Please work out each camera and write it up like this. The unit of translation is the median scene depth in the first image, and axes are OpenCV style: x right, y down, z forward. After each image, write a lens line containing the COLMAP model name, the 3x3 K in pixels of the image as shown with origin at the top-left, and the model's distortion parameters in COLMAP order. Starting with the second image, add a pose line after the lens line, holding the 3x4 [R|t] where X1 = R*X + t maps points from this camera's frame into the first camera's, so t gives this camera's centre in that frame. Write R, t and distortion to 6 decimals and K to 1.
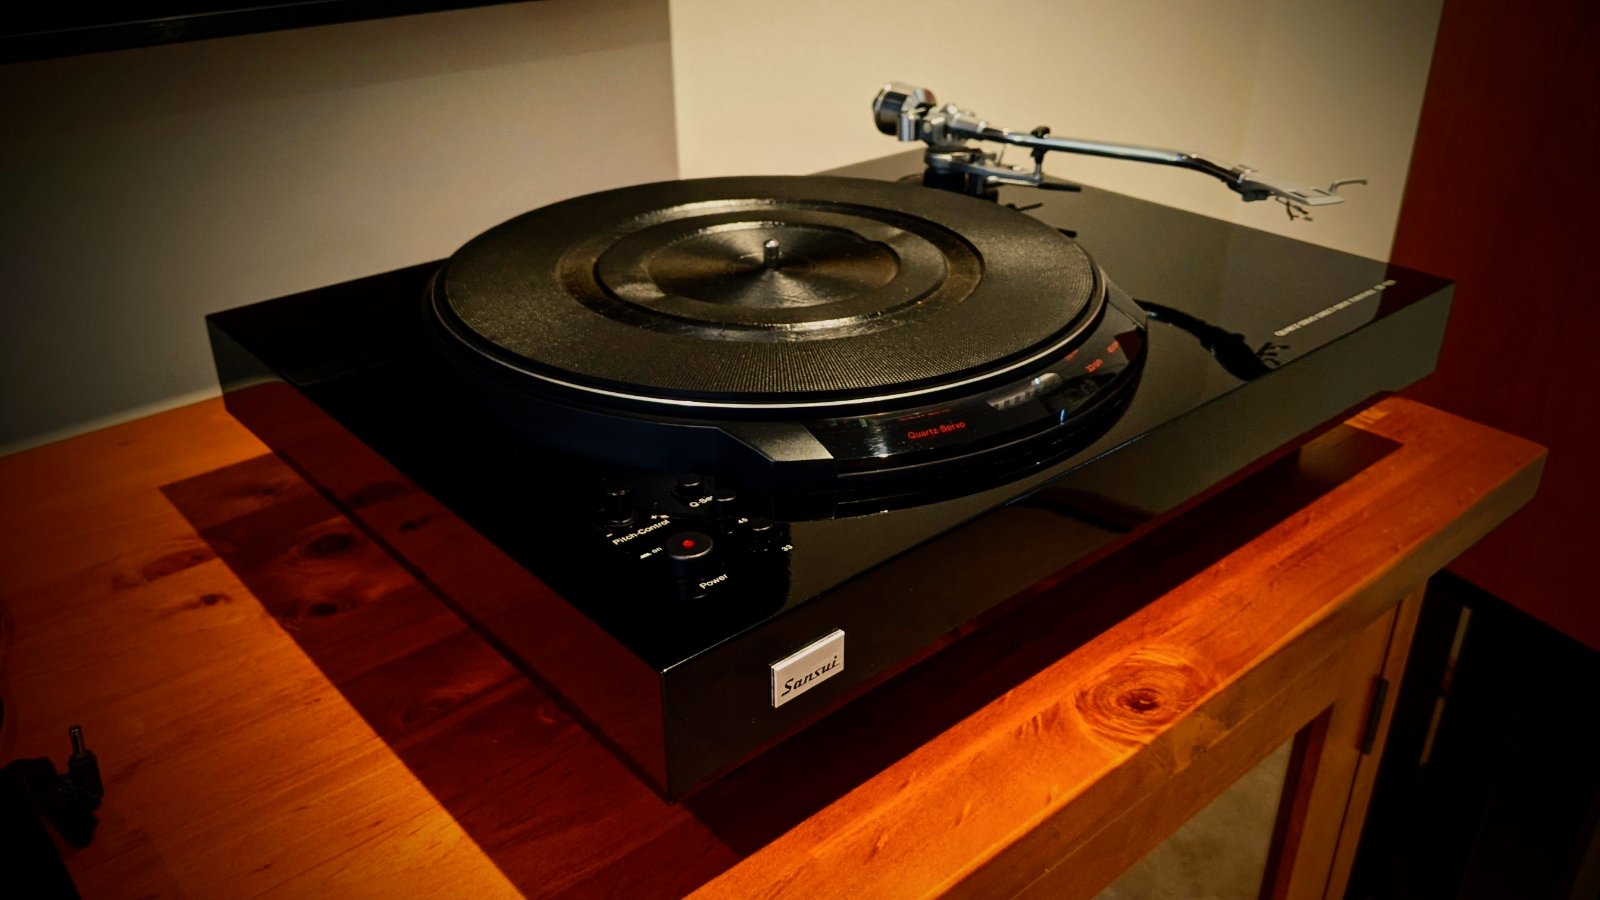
lens RADIAL K [[1296.9, 0, 800.0], [0, 1296.9, 450.0], [0, 0, 1]] dist [0.108355, -0.237786]
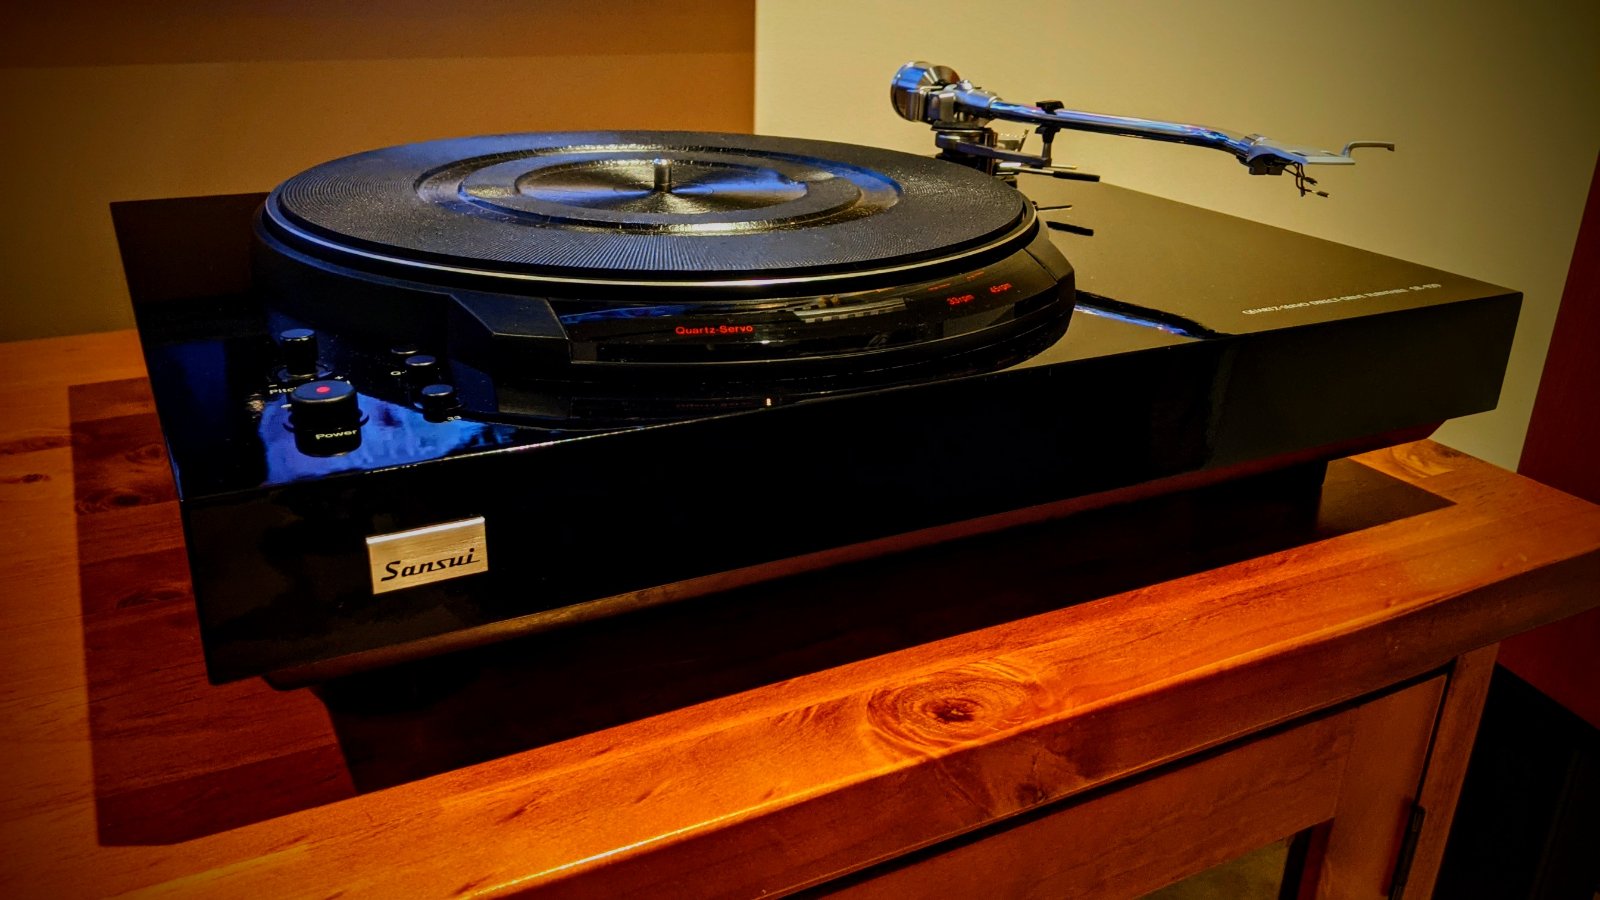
lens RADIAL K [[1278.2, 0, 797.6], [0, 1278.2, 475.4], [0, 0, 1]] dist [0.028087, -0.007143]
pose [[0.973753, 0.112889, -0.197640, 0.274627], [-0.128628, 0.989313, -0.068658, 0.104411], [0.187777, 0.092278, 0.977867, 0.191620]]
